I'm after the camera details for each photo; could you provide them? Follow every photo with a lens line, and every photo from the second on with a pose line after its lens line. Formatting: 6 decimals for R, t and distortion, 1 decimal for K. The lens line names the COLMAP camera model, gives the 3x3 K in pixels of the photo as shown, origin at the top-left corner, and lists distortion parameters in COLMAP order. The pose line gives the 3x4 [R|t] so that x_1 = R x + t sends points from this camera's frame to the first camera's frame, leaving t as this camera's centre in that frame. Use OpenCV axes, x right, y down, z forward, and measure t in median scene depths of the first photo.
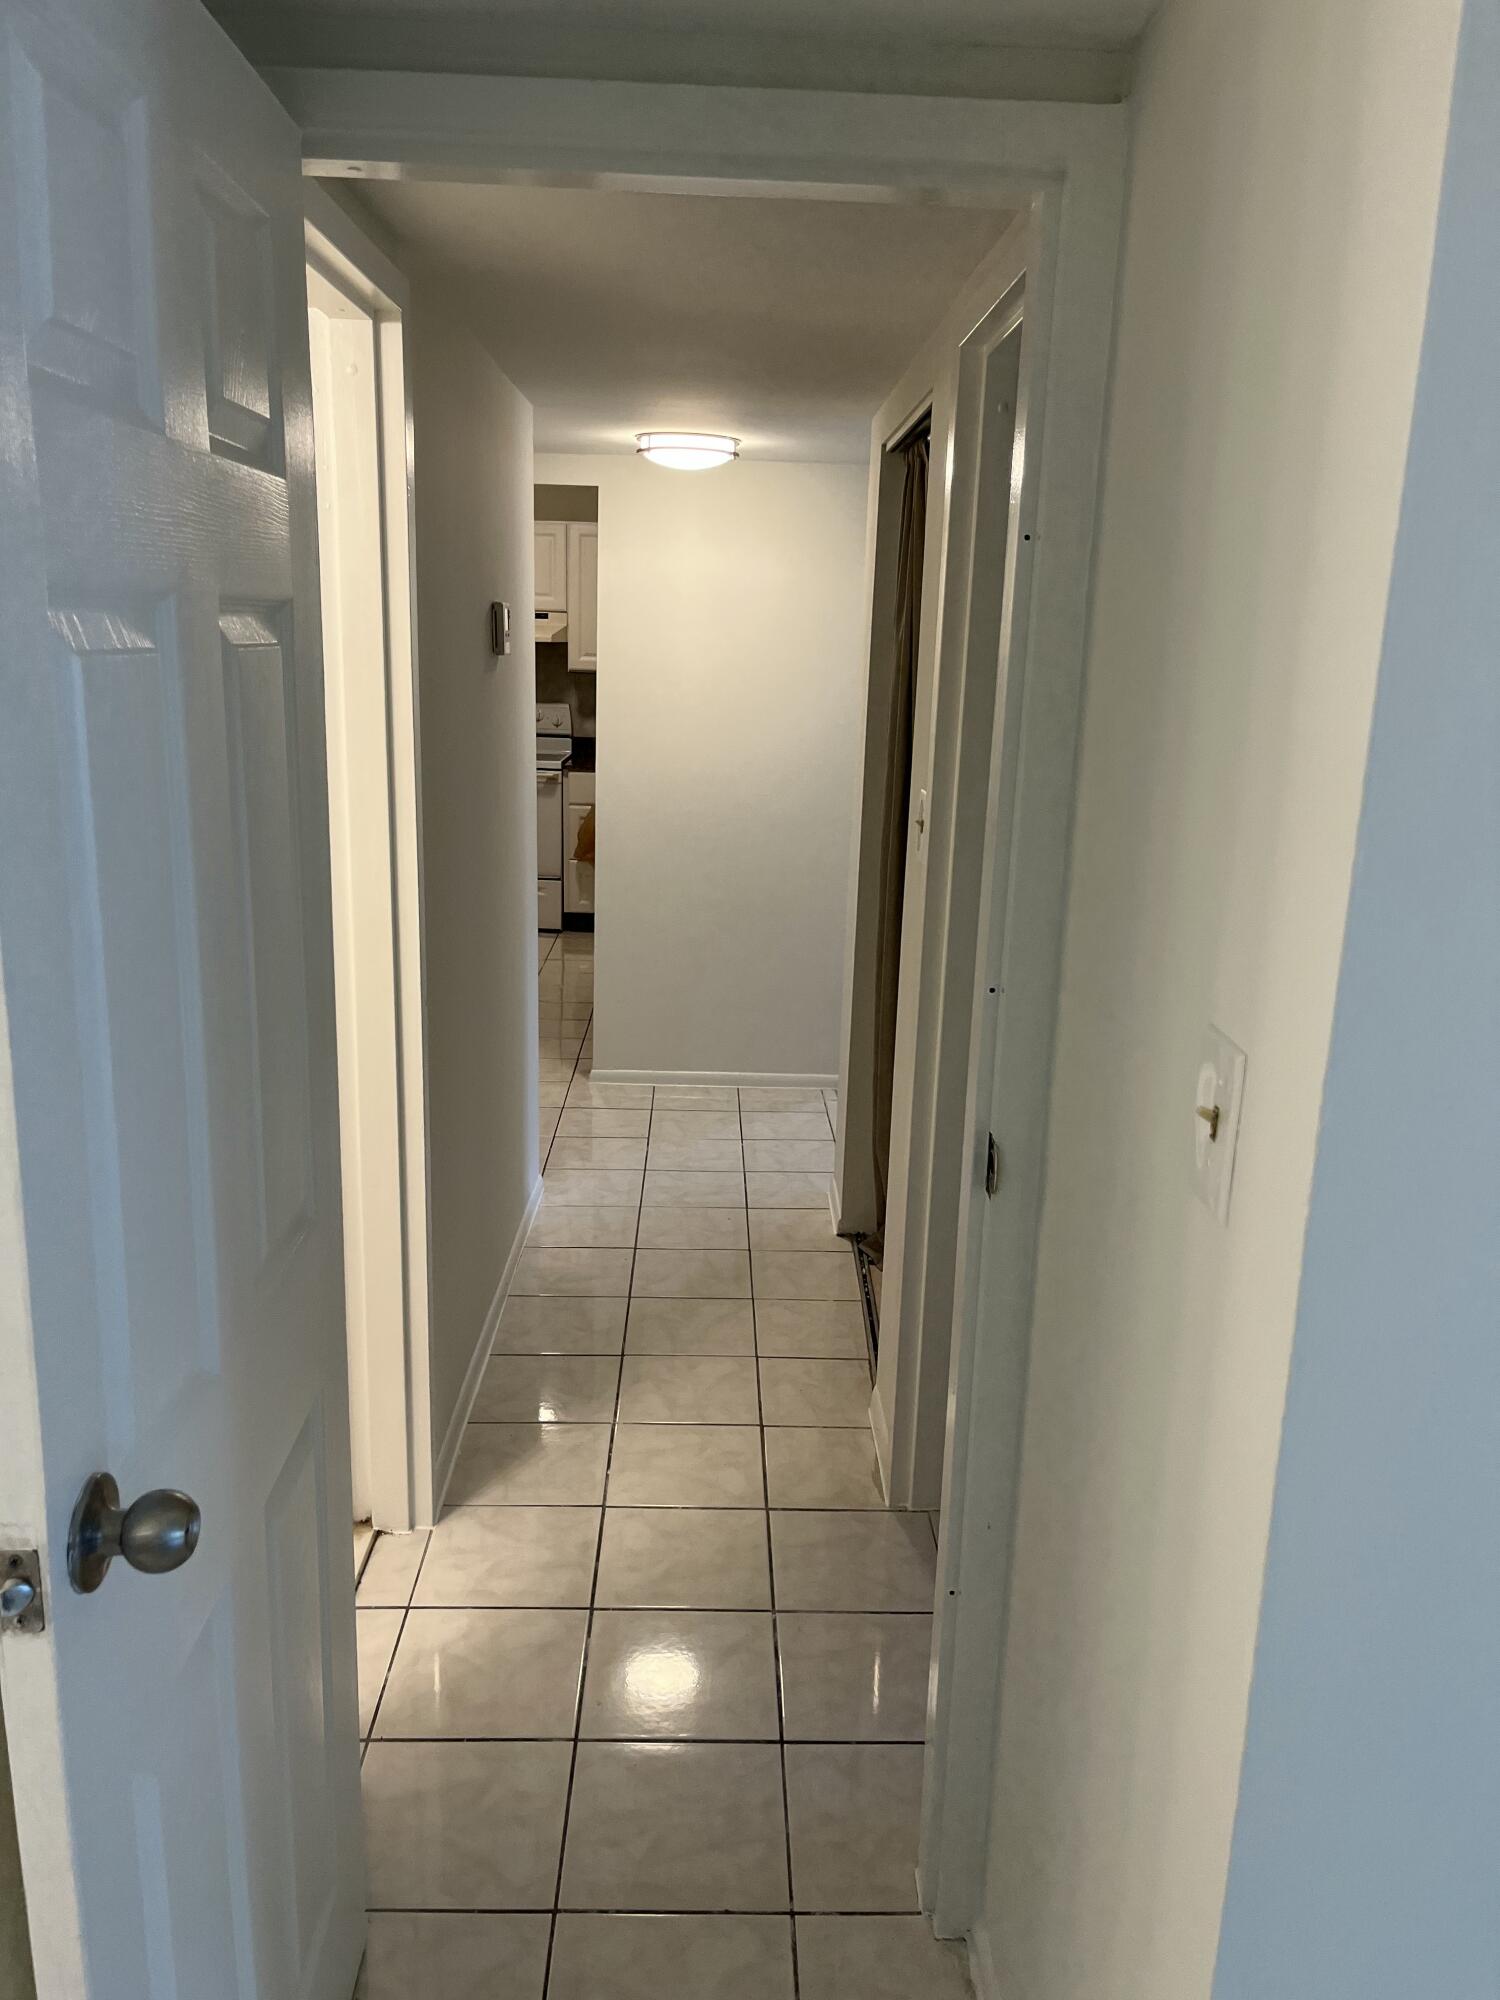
lens RADIAL K [[1524.6, 0, 750.0], [0, 1524.6, 1000.0], [0, 0, 1]] dist [0.012160, 0.007113]
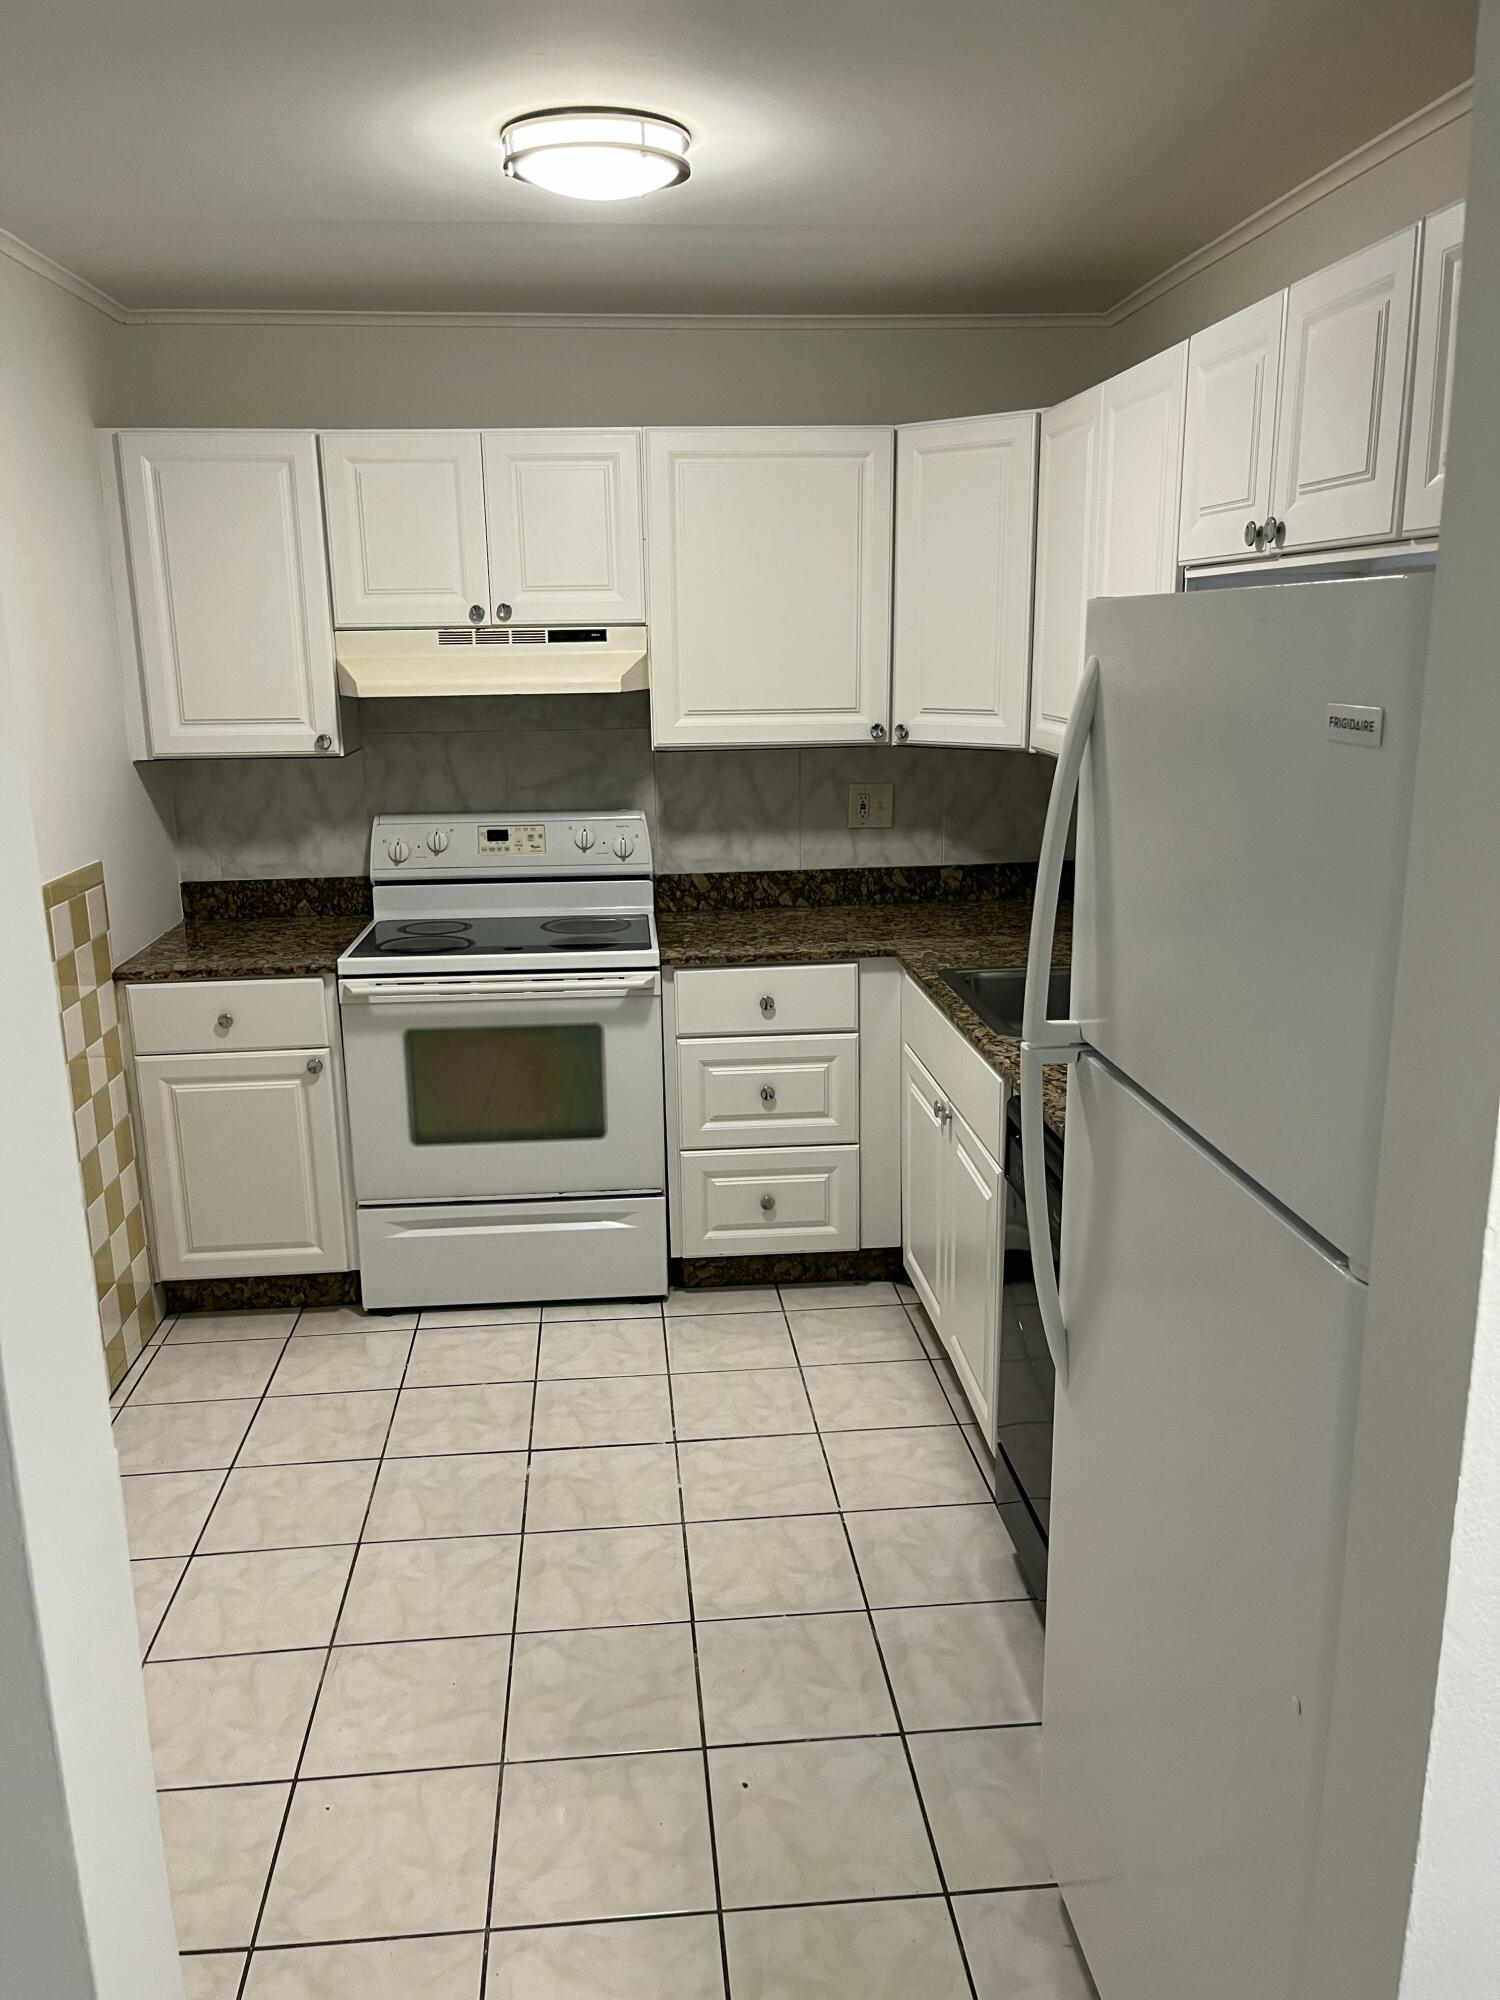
lens RADIAL K [[1524.6, 0, 750.0], [0, 1524.6, 1000.0], [0, 0, 1]] dist [0.012160, 0.007113]
pose [[0.993908, -0.044486, 0.100833, -0.137236], [0.042125, 0.998789, 0.025423, -0.144440], [-0.101842, -0.021021, 0.994579, 0.506741]]
